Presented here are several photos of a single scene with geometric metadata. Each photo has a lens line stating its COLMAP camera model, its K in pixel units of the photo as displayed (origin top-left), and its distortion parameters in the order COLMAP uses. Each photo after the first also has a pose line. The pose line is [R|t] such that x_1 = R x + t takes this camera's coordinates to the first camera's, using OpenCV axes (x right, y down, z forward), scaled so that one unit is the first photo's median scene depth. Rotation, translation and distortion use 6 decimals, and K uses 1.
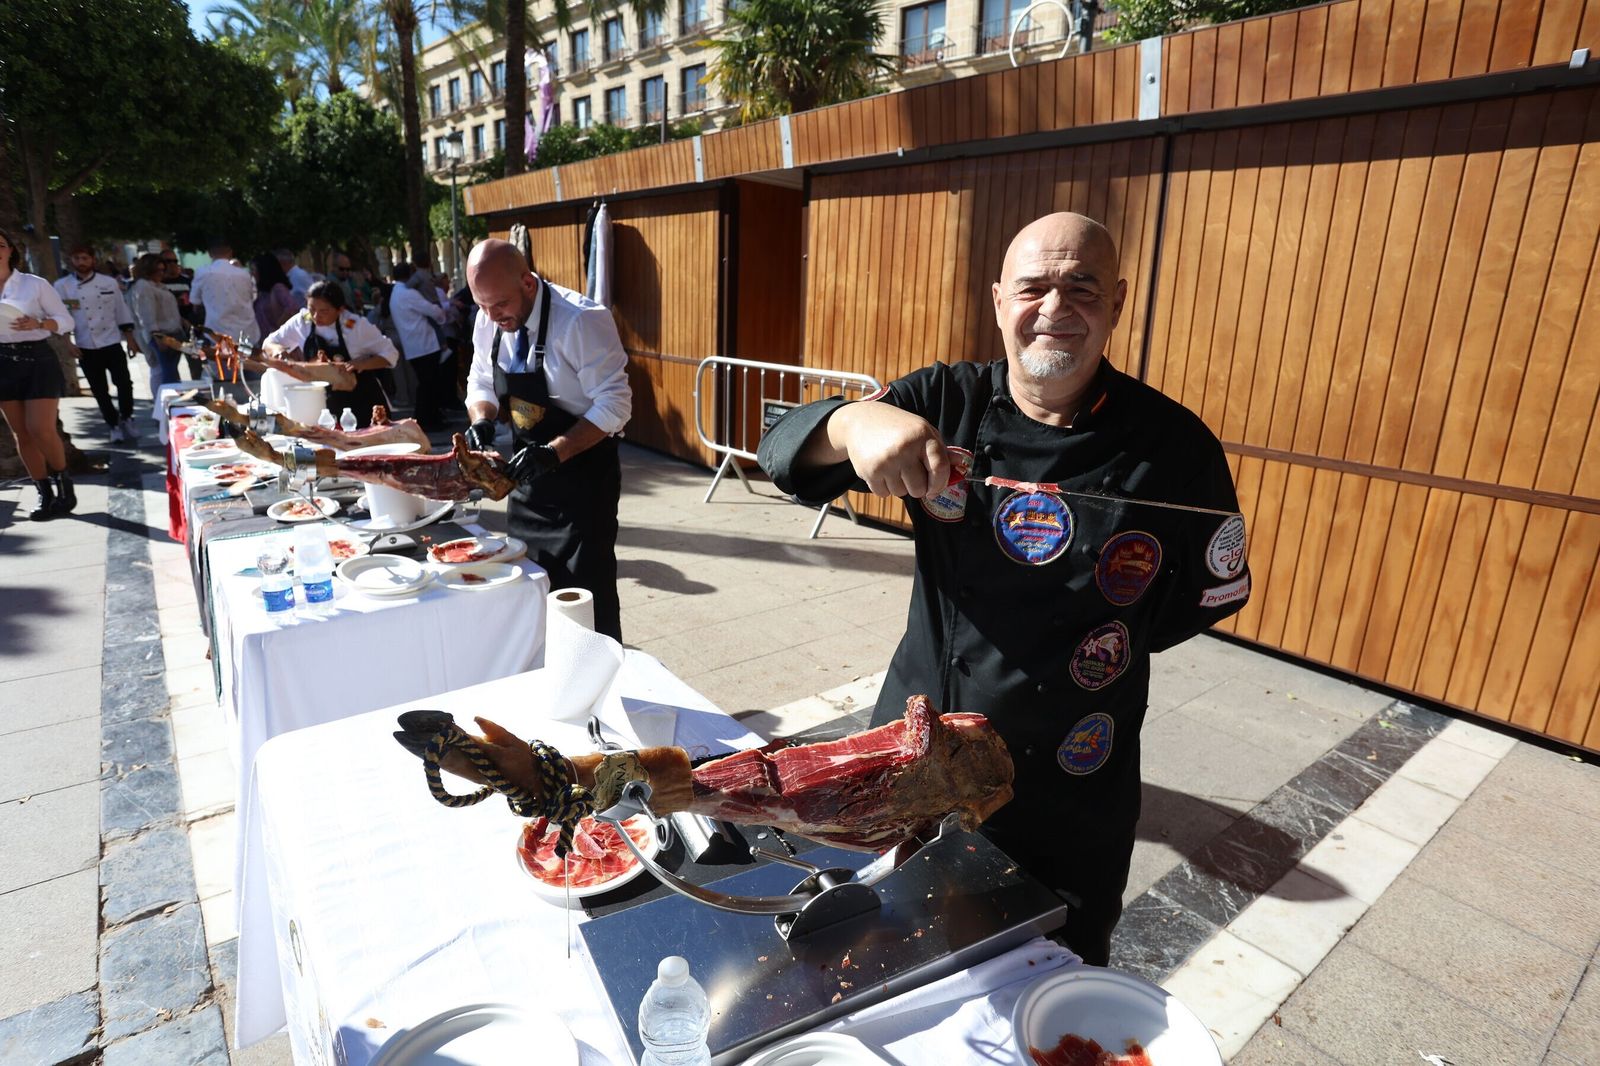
lens RADIAL K [[897.6, 0, 800.0], [0, 897.6, 533.0], [0, 0, 1]] dist [-0.041528, 0.027325]
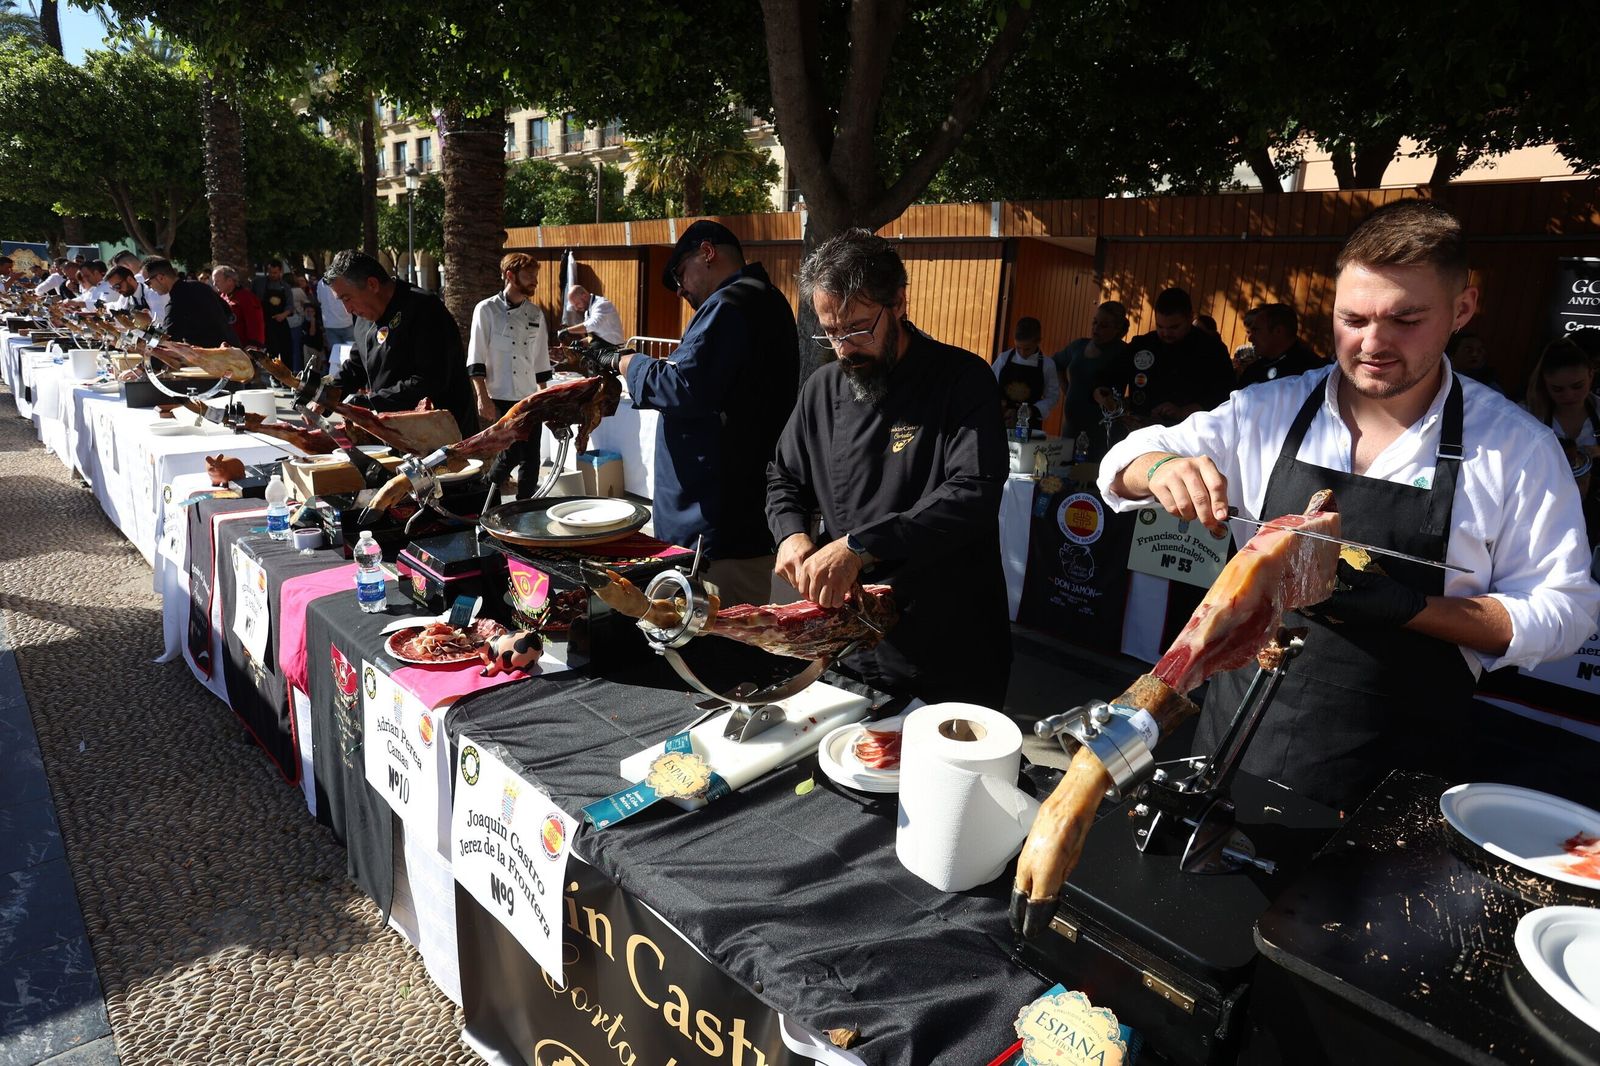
lens RADIAL K [[802.5, 0, 800.0], [0, 802.5, 533.0], [0, 0, 1]] dist [-0.062079, 0.028207]
pose [[0.993181, 0.001786, 0.116568, 0.044653], [-0.002632, 0.999971, 0.007104, 0.168114], [-0.116552, -0.007362, 0.993157, -0.593563]]
